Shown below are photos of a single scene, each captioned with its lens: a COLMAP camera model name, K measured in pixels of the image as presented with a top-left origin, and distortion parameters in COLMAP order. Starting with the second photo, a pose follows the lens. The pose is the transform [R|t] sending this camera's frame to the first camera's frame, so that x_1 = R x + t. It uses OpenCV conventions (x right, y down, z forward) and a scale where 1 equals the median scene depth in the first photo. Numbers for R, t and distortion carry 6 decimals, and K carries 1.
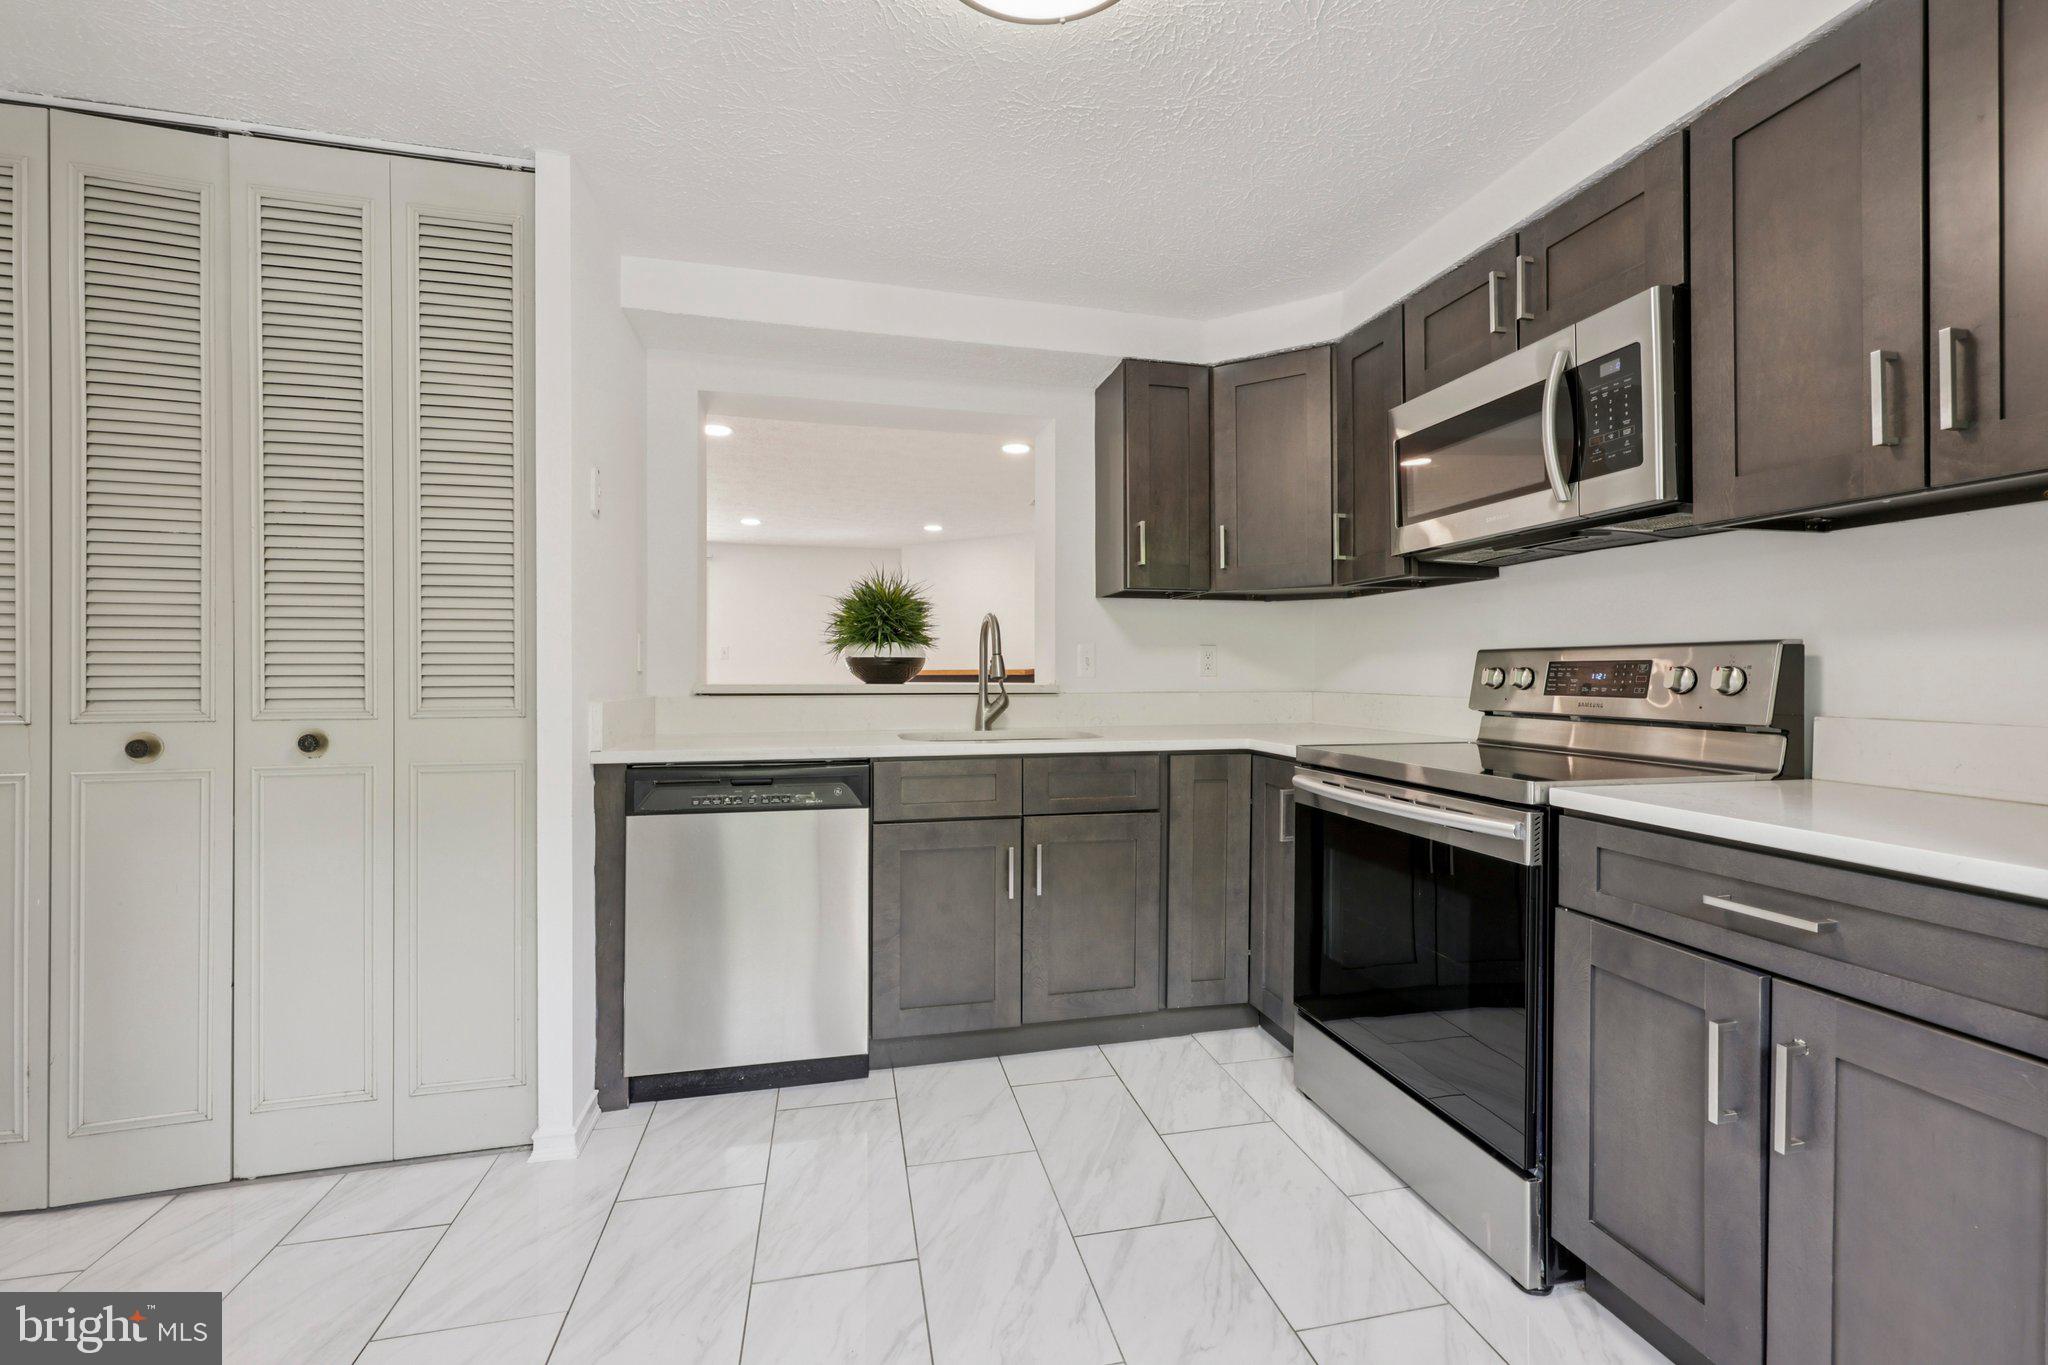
lens RADIAL K [[851.0, 0, 1027.6], [0, 851.0, 672.9], [0, 0, 1]] dist [0.000196, 0.000116]
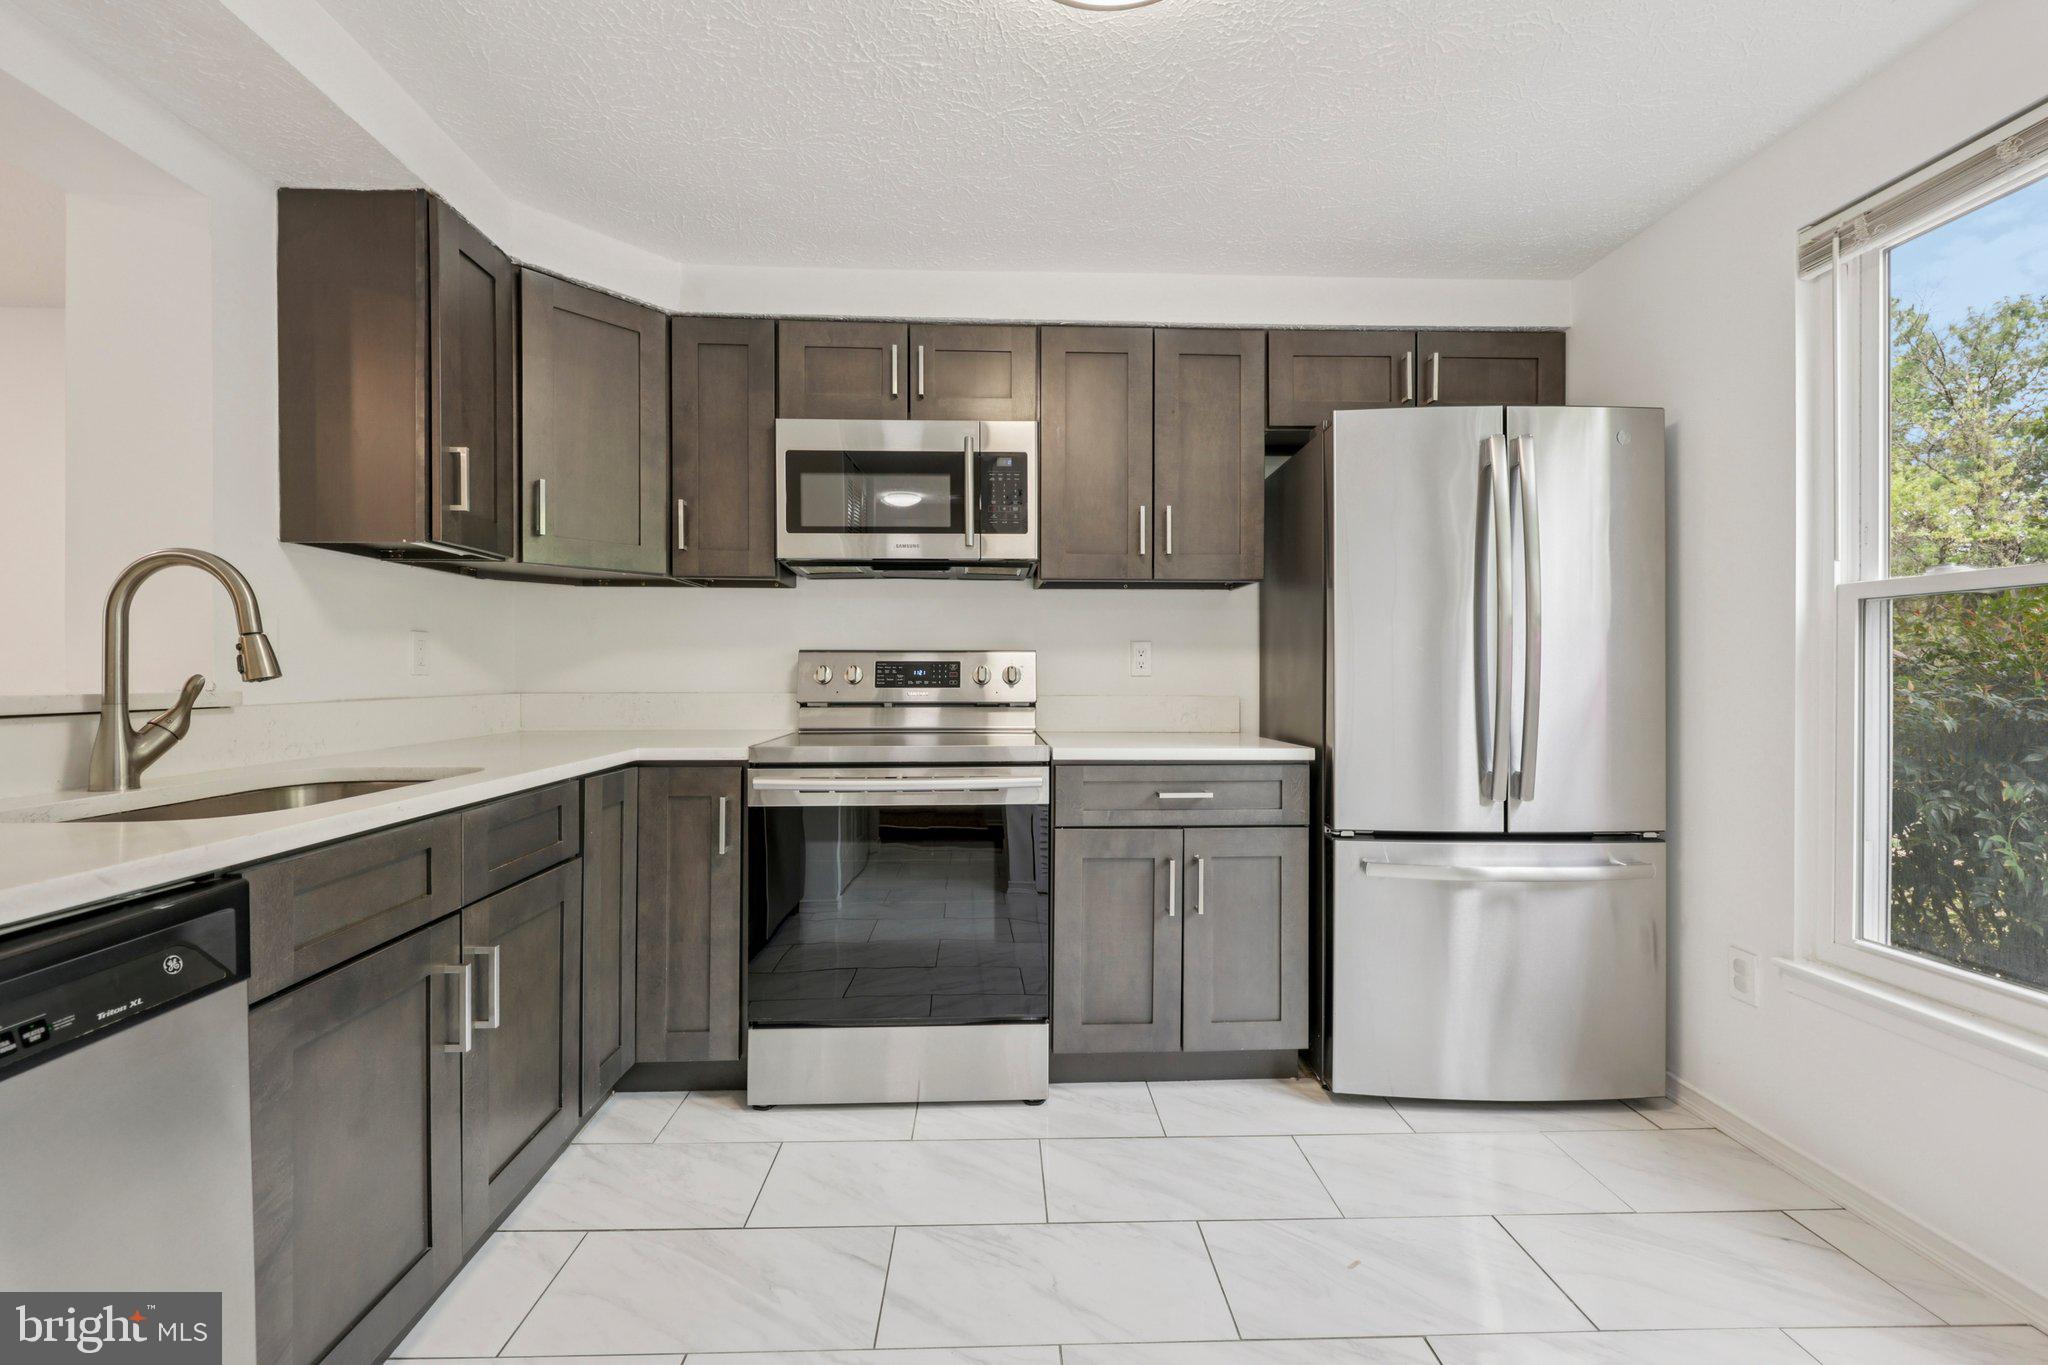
lens RADIAL K [[825.2, 0, 1025.2], [0, 825.2, 674.0], [0, 0, 1]] dist [0.000582, 0.000201]
pose [[0.175211, -0.002365, 0.984528, -0.606995], [0.000153, 0.999997, 0.002375, 0.003083], [-0.984531, -0.000265, 0.175211, 0.610709]]
